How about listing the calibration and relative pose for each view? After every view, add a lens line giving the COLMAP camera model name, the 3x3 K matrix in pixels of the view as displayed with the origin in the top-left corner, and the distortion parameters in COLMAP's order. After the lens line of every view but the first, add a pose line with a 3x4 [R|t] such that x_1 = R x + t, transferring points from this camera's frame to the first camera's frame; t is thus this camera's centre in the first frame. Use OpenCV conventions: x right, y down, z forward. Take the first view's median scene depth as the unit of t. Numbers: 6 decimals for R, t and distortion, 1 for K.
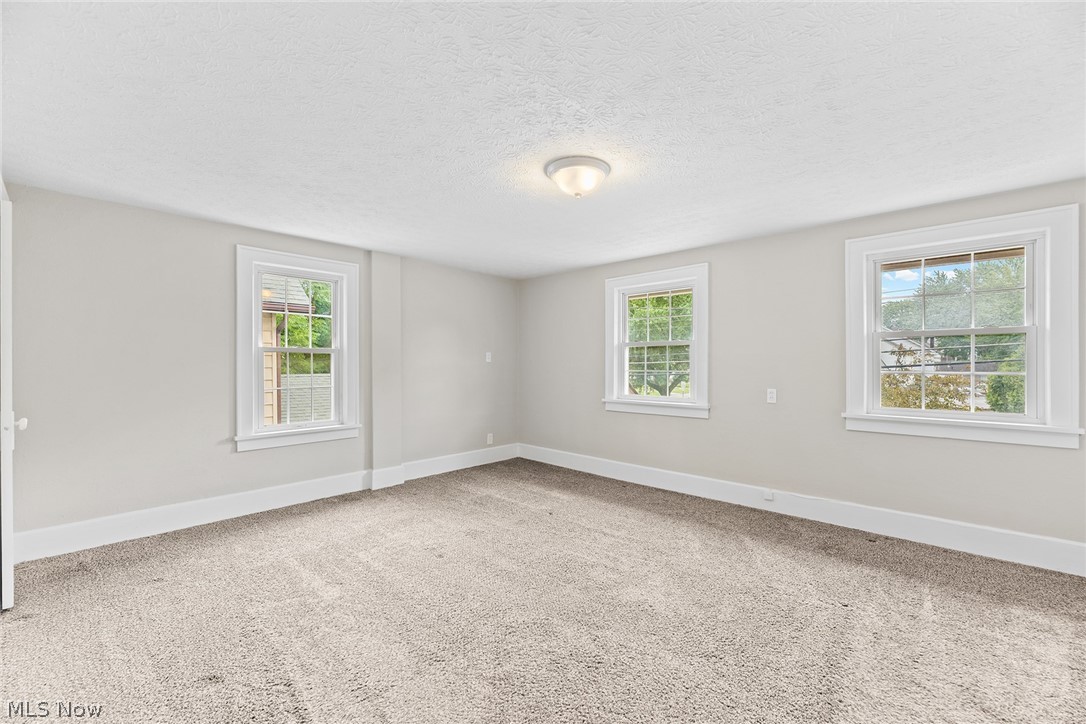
lens RADIAL K [[441.8, 0, 544.4], [0, 441.8, 363.6], [0, 0, 1]] dist [-0.001109, -0.000222]
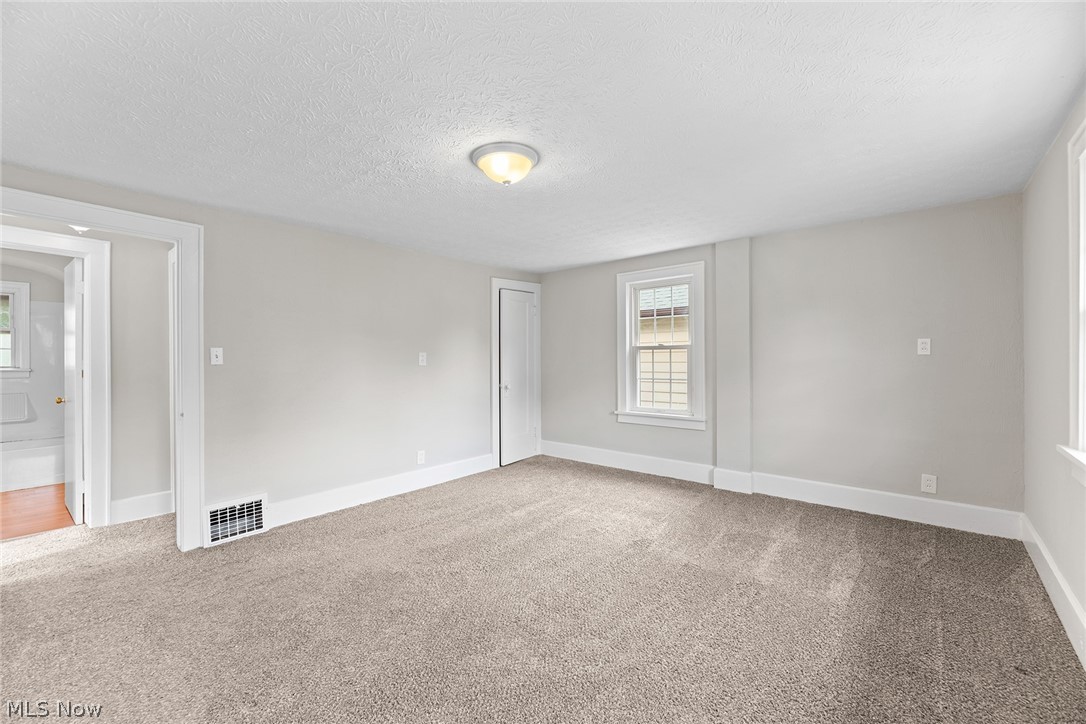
lens RADIAL K [[443.4, 0, 545.6], [0, 443.4, 359.6], [0, 0, 1]] dist [-0.000790, 0.000160]
pose [[0.044241, 0.002183, -0.999018, 0.625060], [0.007281, 0.999970, 0.002507, -0.003064], [0.998994, -0.007385, 0.044224, 0.634751]]
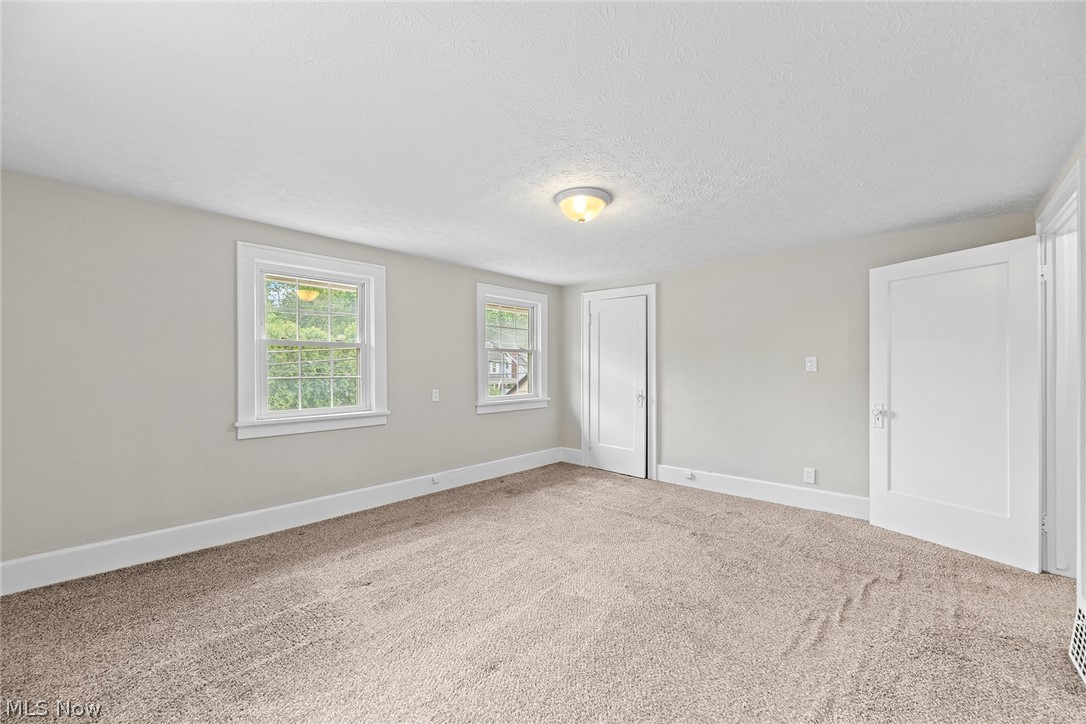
lens RADIAL K [[441.8, 0, 544.4], [0, 441.8, 363.6], [0, 0, 1]] dist [-0.001109, -0.000222]
pose [[-0.016664, 0.008596, 0.999824, -0.645227], [-0.001658, 0.999961, -0.008625, -0.003298], [-0.999860, -0.001802, -0.016649, 0.680583]]
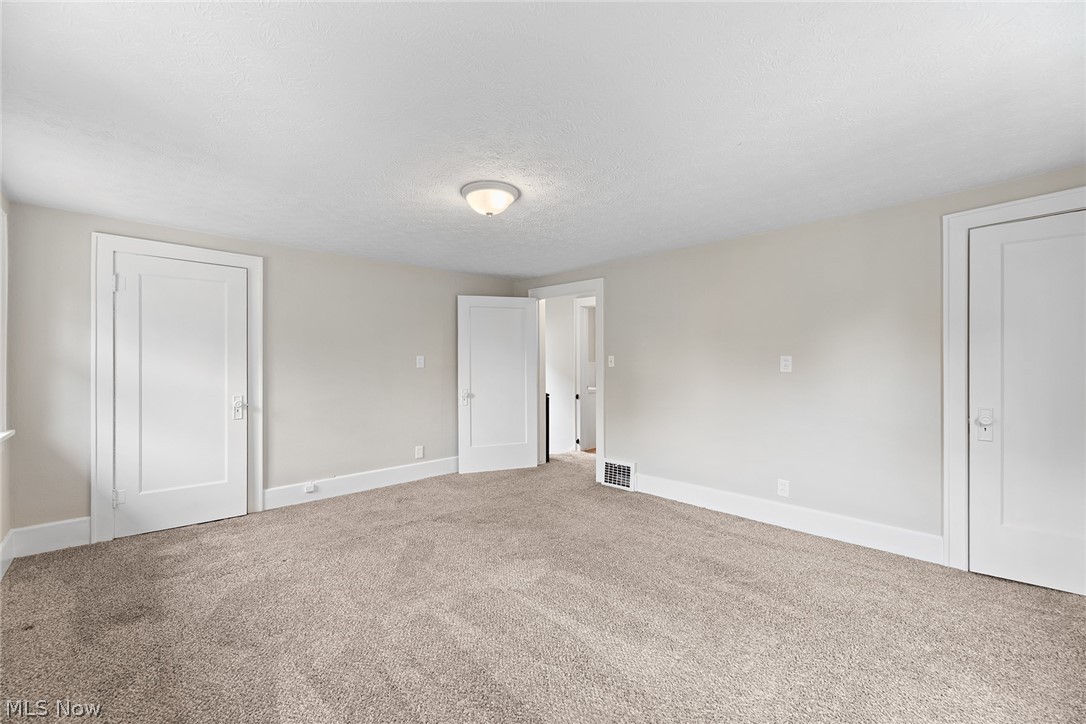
lens RADIAL K [[441.8, 0, 544.4], [0, 441.8, 363.6], [0, 0, 1]] dist [-0.001109, -0.000222]
pose [[-0.998352, 0.003240, 0.057297, -0.075600], [0.003302, 0.999994, 0.000979, -0.007284], [-0.057293, 0.001167, -0.998357, 1.275614]]
